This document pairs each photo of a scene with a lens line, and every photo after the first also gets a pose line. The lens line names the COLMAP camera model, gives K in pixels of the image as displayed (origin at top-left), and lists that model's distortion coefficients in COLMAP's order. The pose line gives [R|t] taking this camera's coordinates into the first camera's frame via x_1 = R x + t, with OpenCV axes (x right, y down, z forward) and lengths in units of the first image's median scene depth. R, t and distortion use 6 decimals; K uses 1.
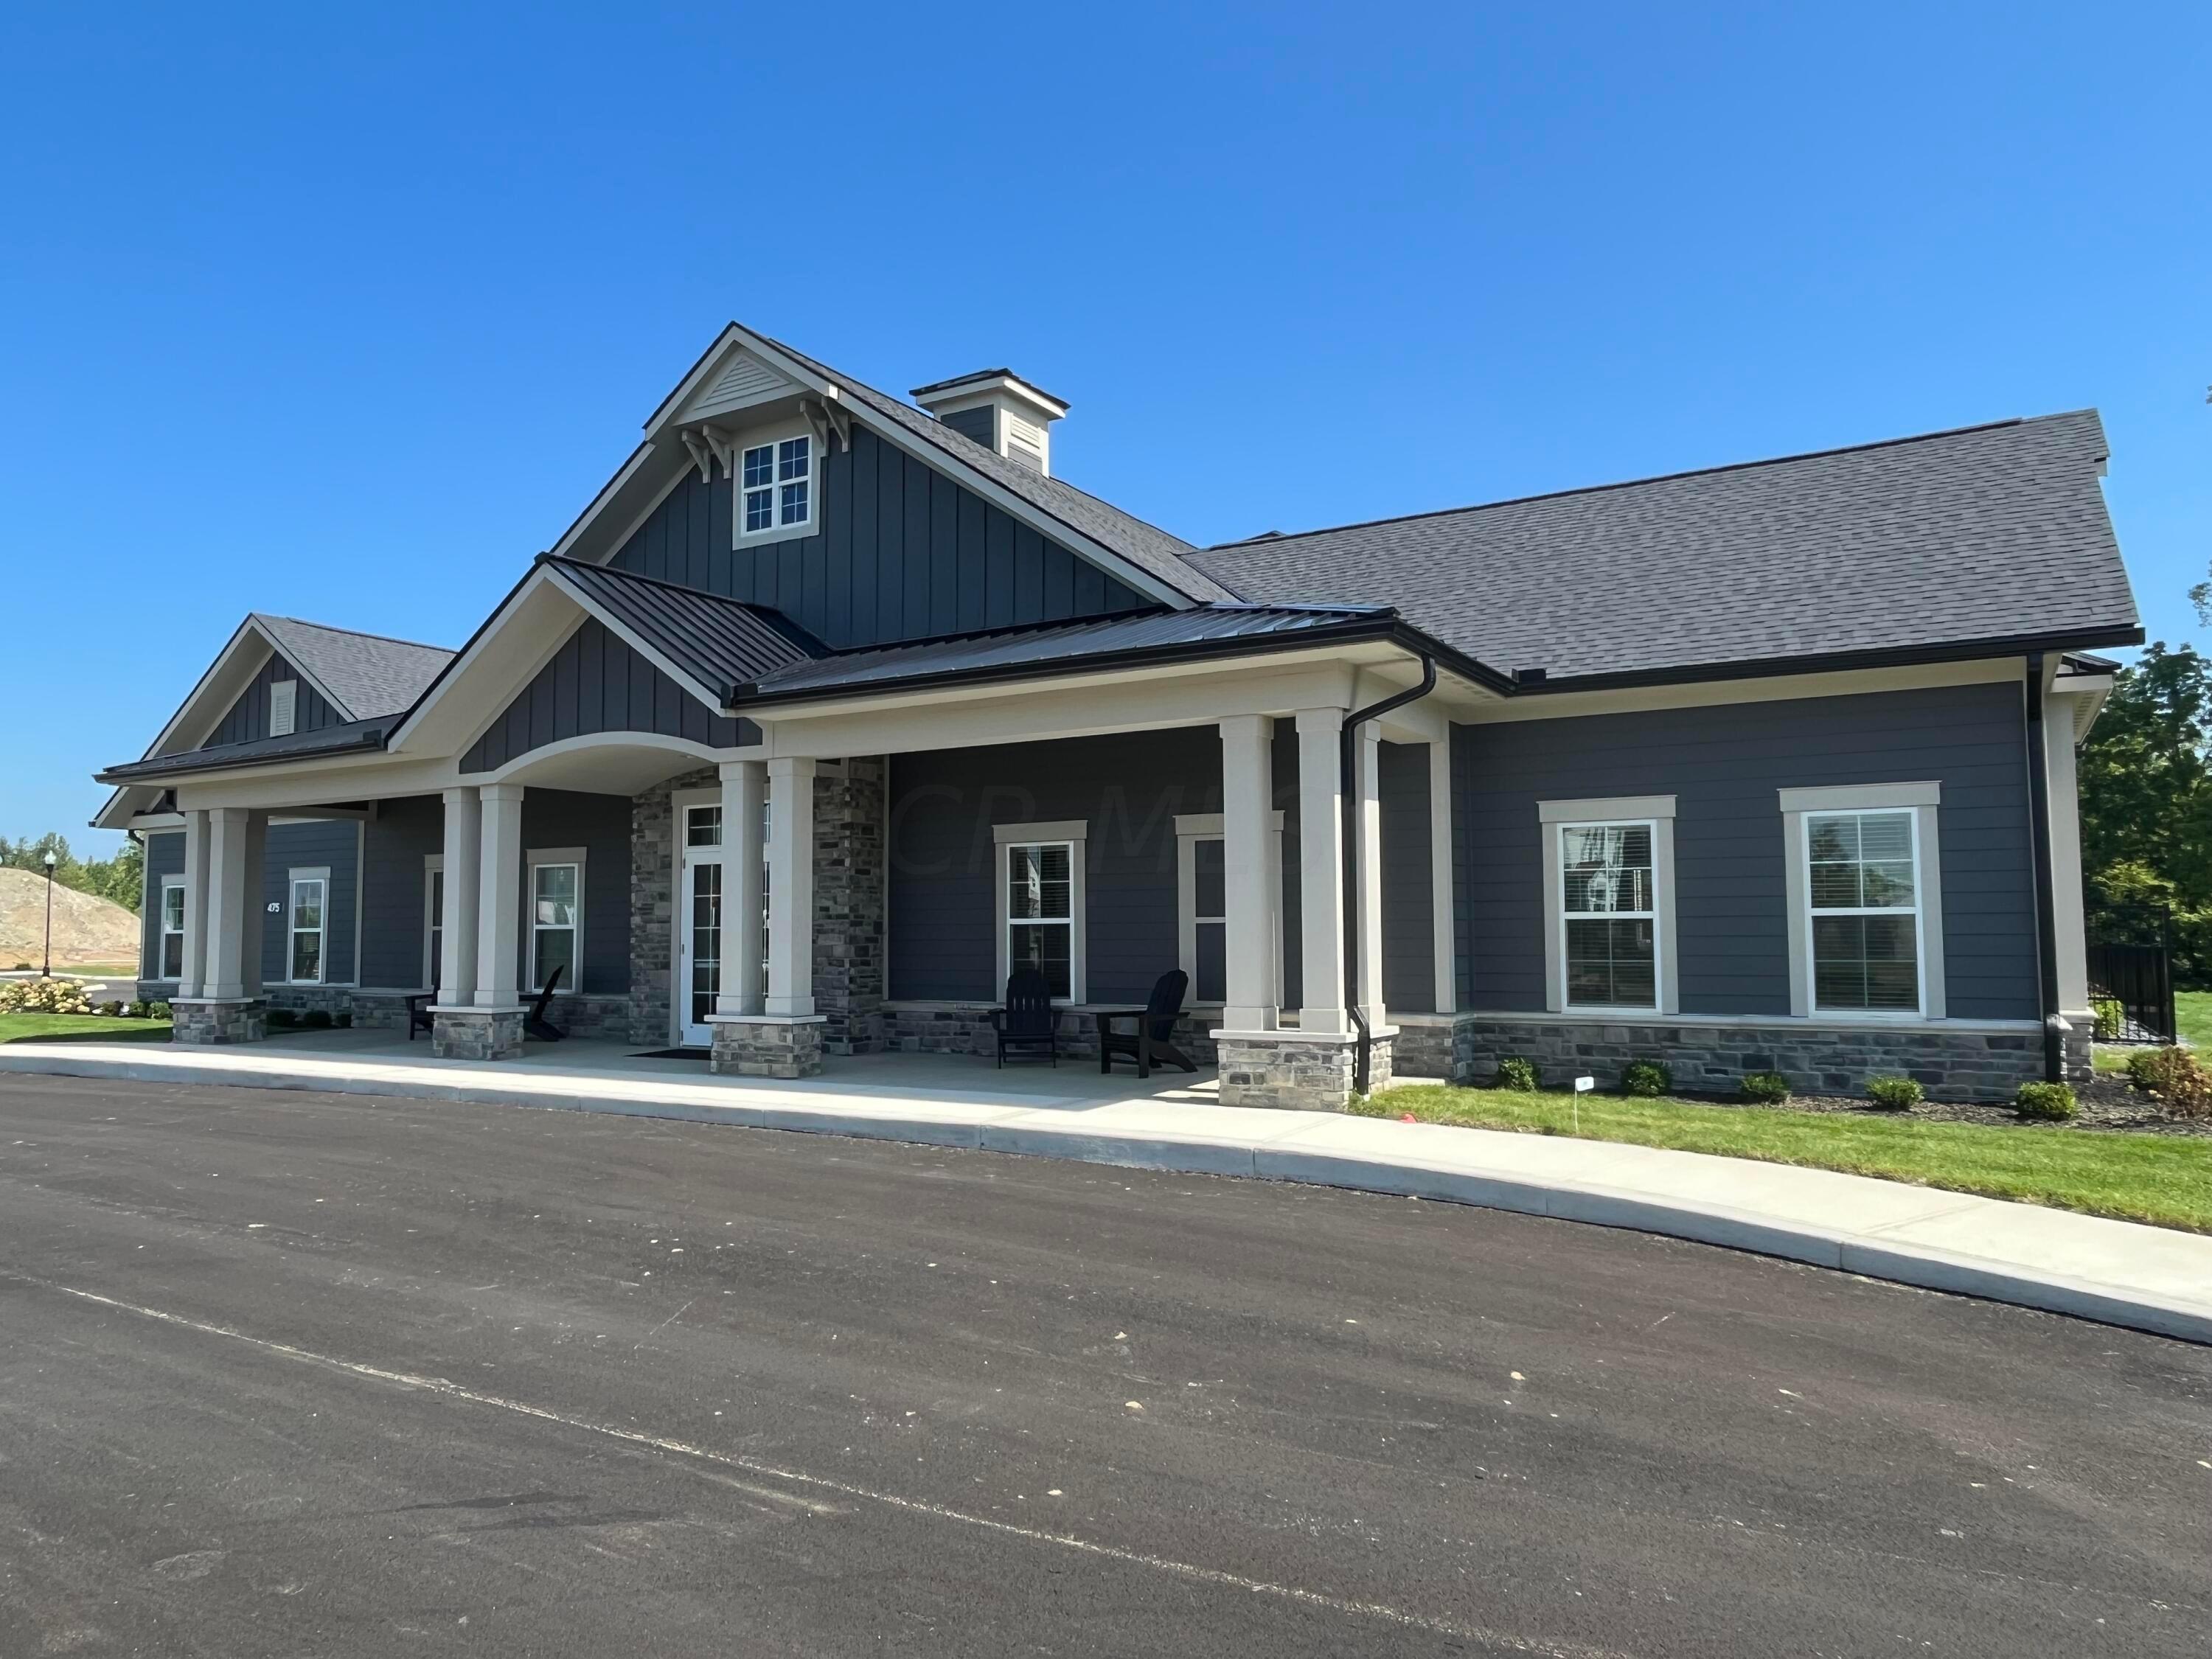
lens RADIAL K [[1456.2, 0, 1106.0], [0, 1456.2, 829.5], [0, 0, 1]] dist [-0.003947, -0.000125]
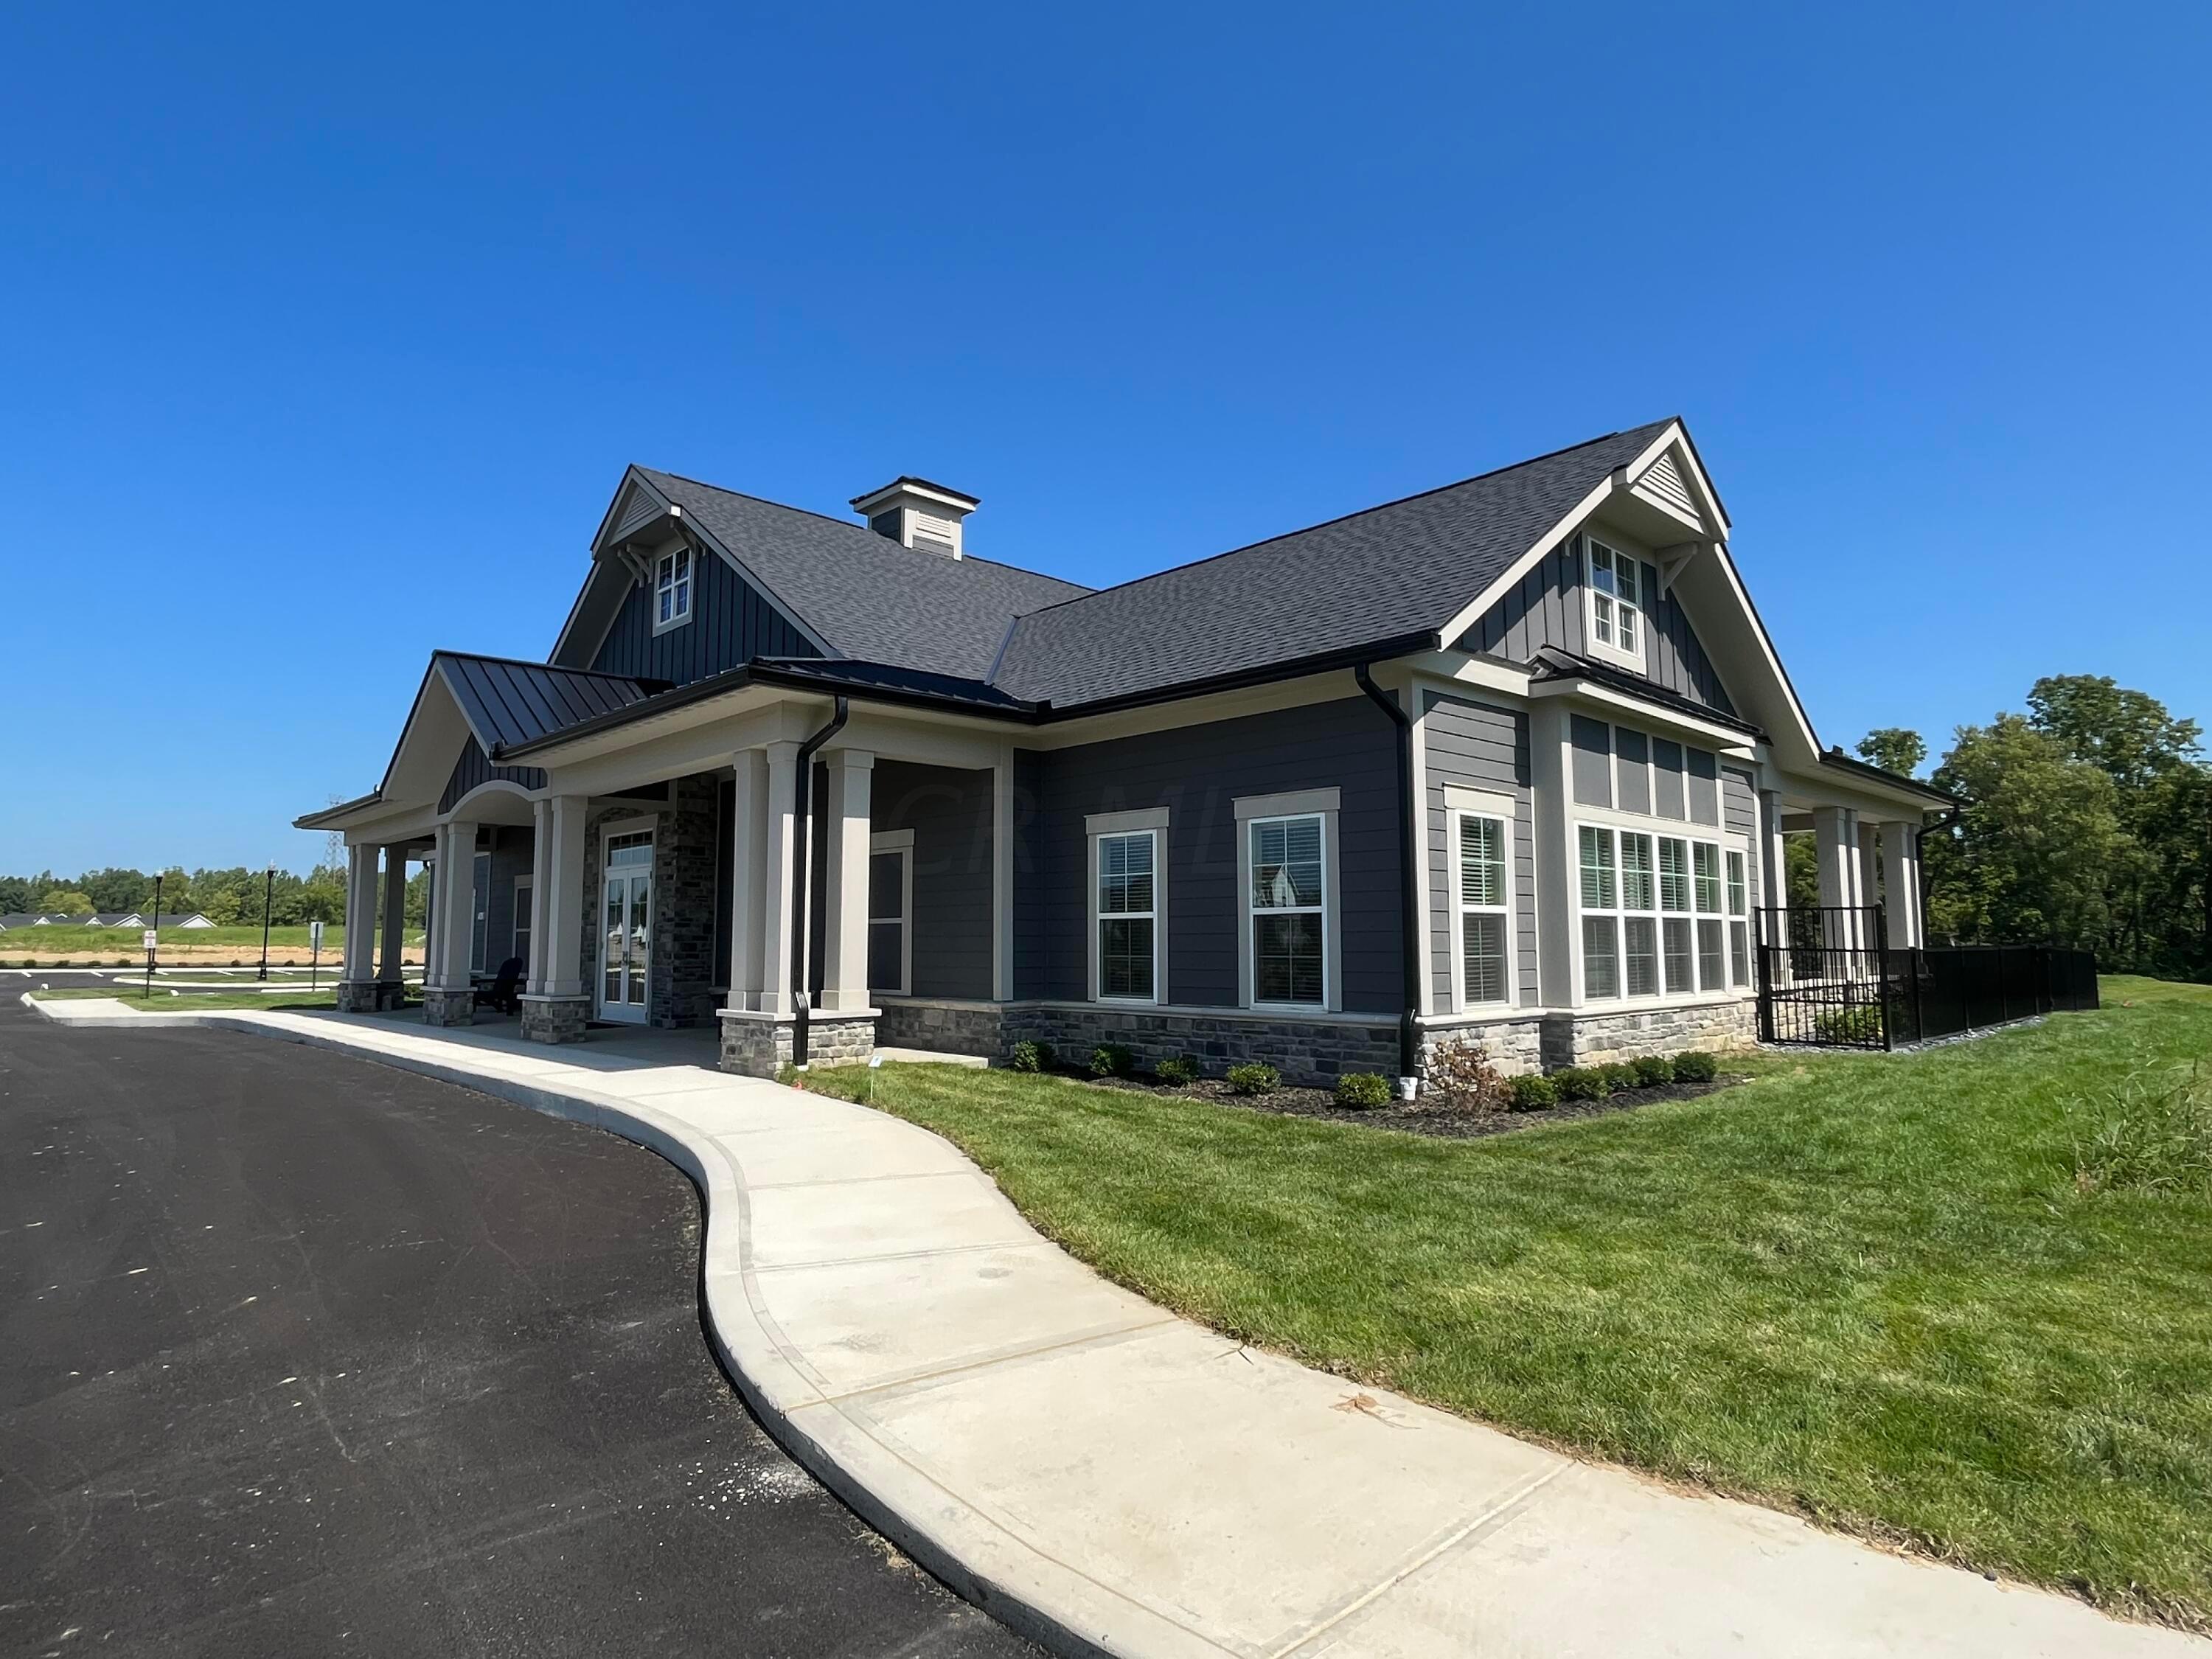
lens RADIAL K [[1224.4, 0, 1104.5], [0, 1224.4, 816.6], [0, 0, 1]] dist [-0.002408, -0.001034]
pose [[0.963837, -0.023772, -0.265431, 0.570072], [0.015694, 0.999348, -0.032514, 0.012958], [0.266031, 0.027172, 0.963581, 0.082001]]
